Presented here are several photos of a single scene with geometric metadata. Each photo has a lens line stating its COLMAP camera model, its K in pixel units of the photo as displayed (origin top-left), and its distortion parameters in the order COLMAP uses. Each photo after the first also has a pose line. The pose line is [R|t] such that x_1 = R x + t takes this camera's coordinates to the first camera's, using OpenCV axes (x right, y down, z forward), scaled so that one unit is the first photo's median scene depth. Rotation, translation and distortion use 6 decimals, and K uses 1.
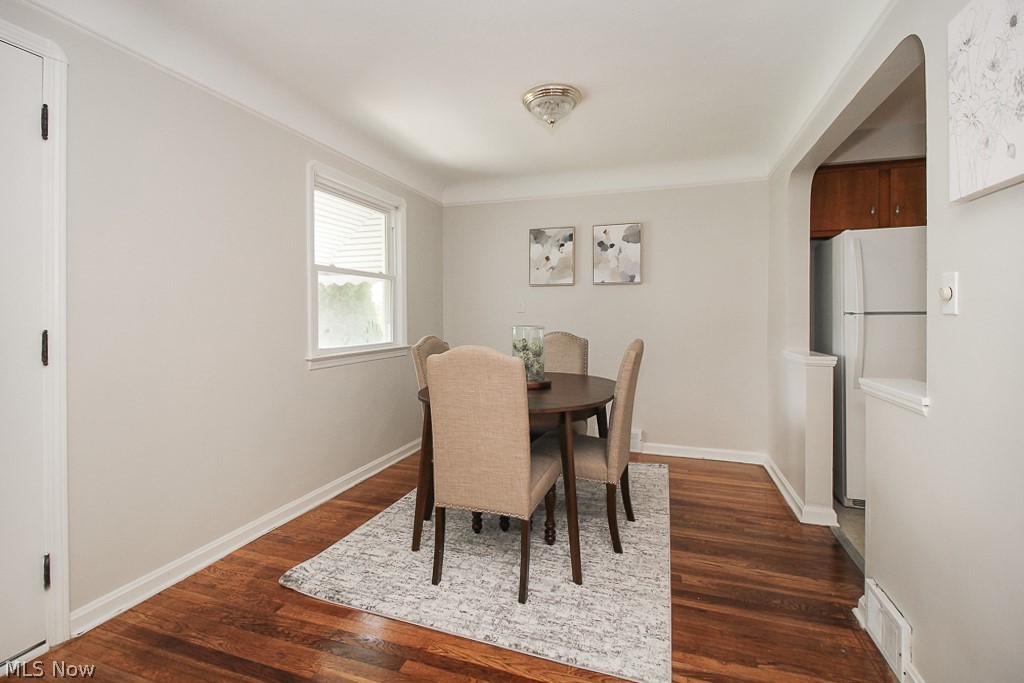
lens RADIAL K [[466.8, 0, 509.7], [0, 466.8, 314.2], [0, 0, 1]] dist [0.000097, -0.000407]
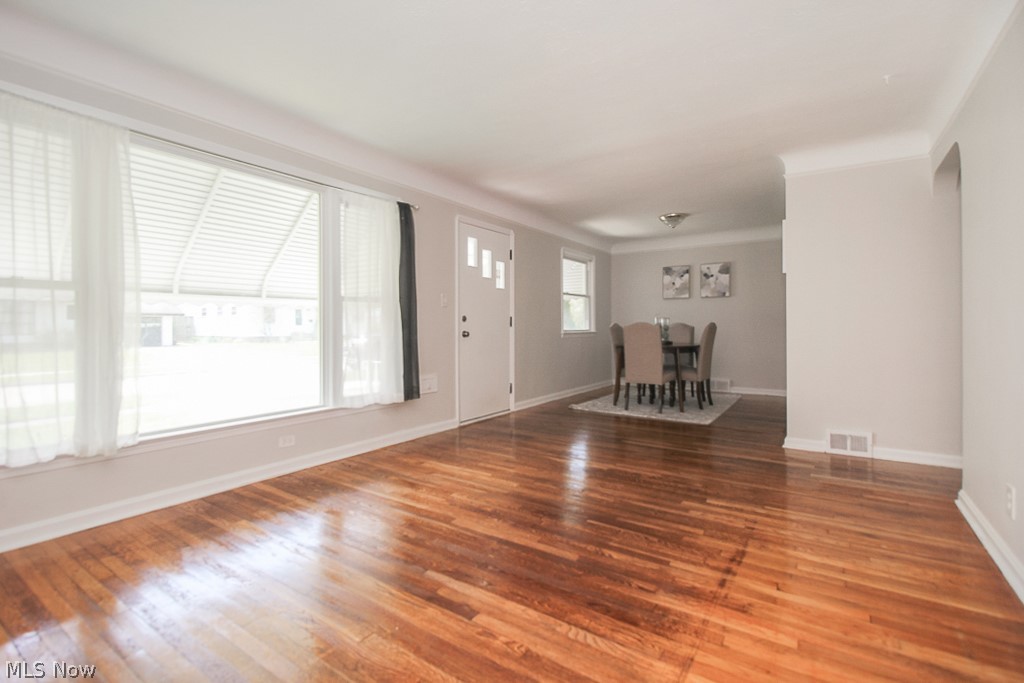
lens RADIAL K [[474.7, 0, 504.5], [0, 474.7, 324.4], [0, 0, 1]] dist [0.000950, -0.002008]
pose [[0.960488, -0.002029, -0.278312, -0.037393], [0.001961, 0.999998, -0.000523, 0.038438], [0.278313, -0.000044, 0.960490, -0.985604]]
